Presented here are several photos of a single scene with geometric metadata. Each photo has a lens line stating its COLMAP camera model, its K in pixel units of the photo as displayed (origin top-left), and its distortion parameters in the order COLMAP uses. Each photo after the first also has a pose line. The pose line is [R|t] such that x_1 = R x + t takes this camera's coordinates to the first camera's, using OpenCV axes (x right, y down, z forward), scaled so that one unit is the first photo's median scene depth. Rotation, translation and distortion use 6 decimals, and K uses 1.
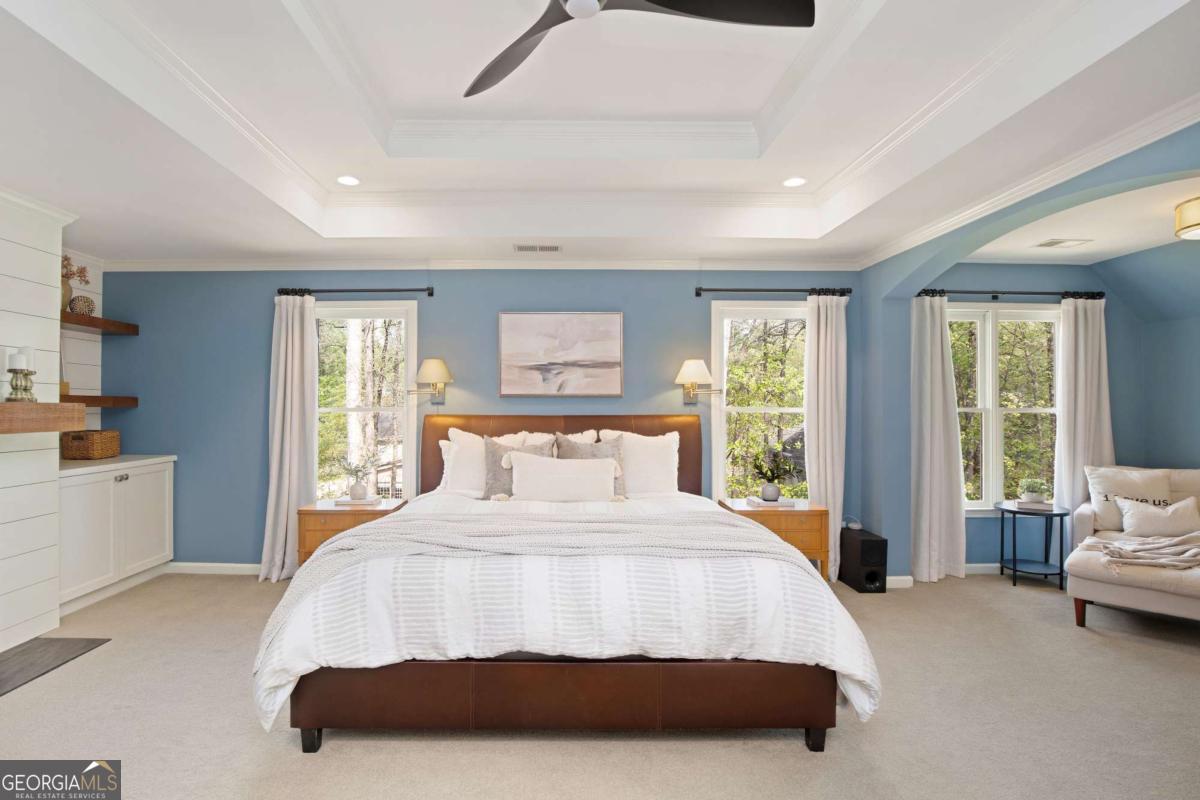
lens RADIAL K [[589.9, 0, 601.3], [0, 589.9, 406.0], [0, 0, 1]] dist [-0.029018, -0.000265]
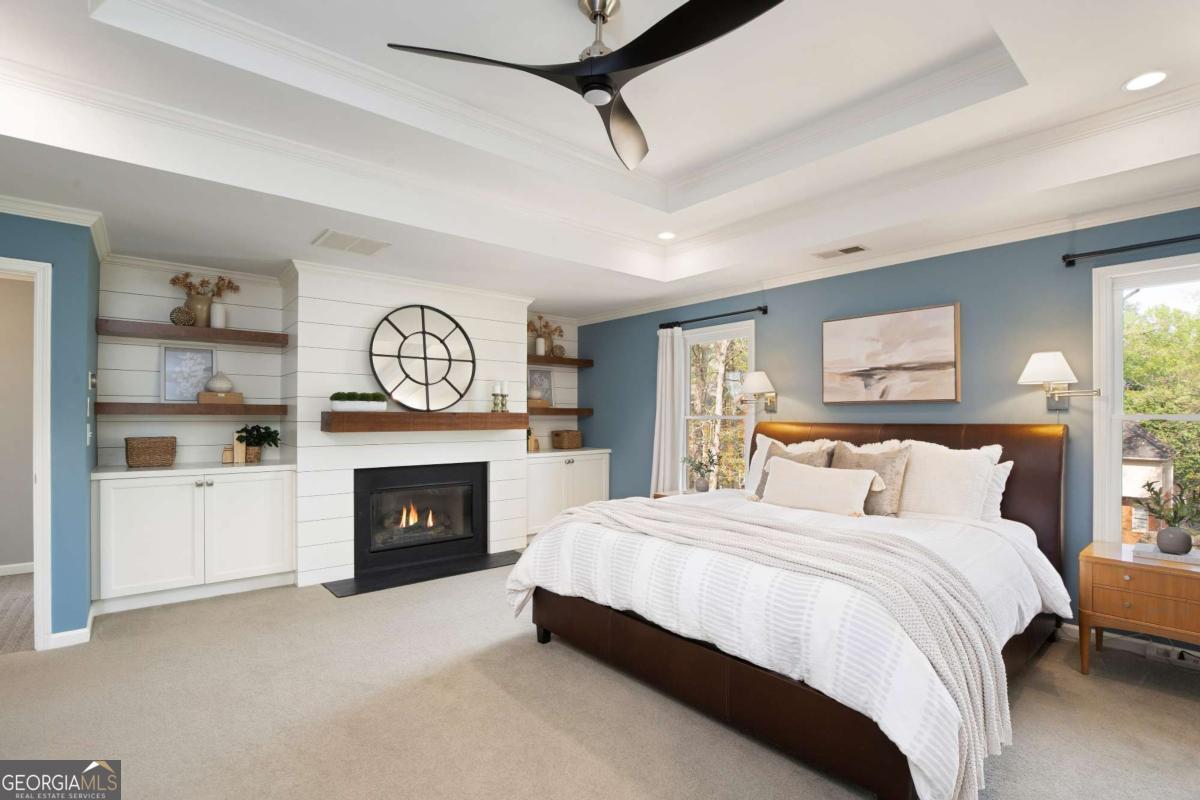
lens RADIAL K [[589.9, 0, 601.3], [0, 589.9, 406.0], [0, 0, 1]] dist [-0.029018, -0.000265]
pose [[0.618490, -0.013534, -0.785676, 0.411538], [0.002393, 0.999879, -0.015341, 0.001294], [0.785789, 0.007608, 0.618448, 0.087529]]
